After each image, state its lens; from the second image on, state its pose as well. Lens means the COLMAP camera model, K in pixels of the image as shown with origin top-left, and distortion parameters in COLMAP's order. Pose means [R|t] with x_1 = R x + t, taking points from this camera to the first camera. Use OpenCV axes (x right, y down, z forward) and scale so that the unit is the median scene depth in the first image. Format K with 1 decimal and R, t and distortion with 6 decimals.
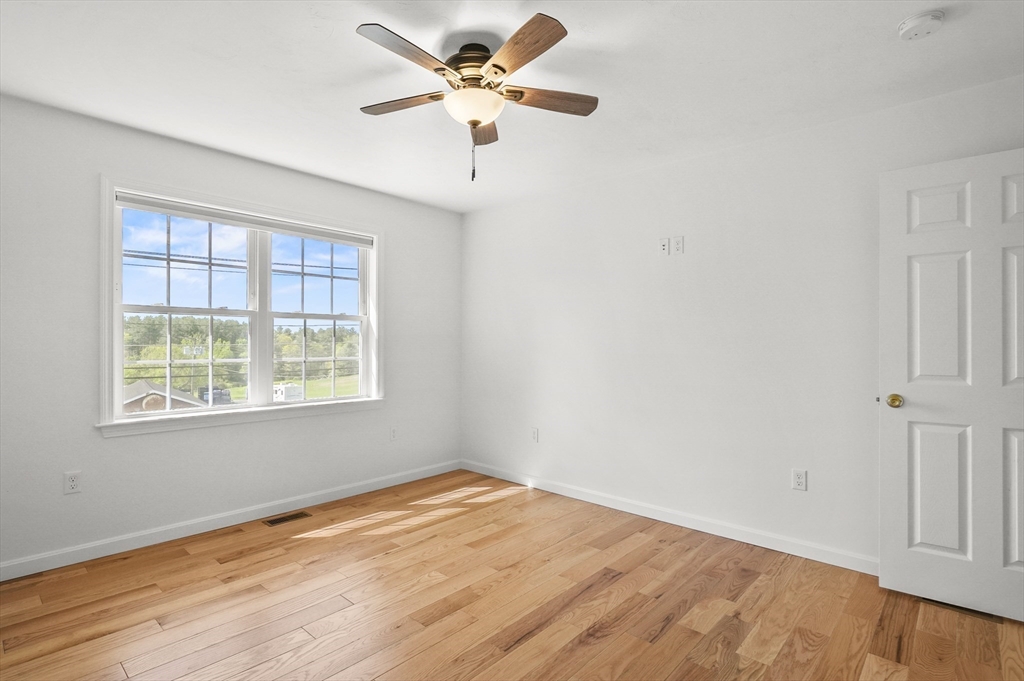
lens RADIAL K [[505.5, 0, 505.4], [0, 505.5, 340.1], [0, 0, 1]] dist [0.006553, -0.006270]
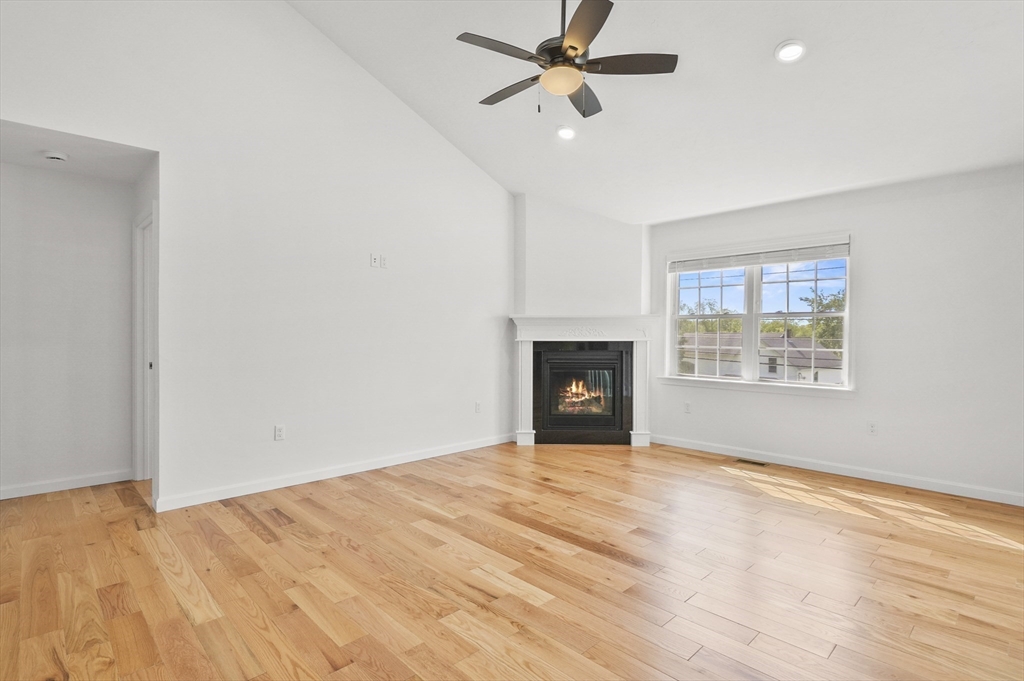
lens RADIAL K [[505.5, 0, 503.7], [0, 505.5, 335.1], [0, 0, 1]] dist [0.006553, -0.006270]
pose [[-0.048012, 0.002974, -0.998842, 0.862006], [-0.000266, 0.999995, 0.002990, -0.000852], [0.998847, 0.000409, -0.048011, 0.348537]]
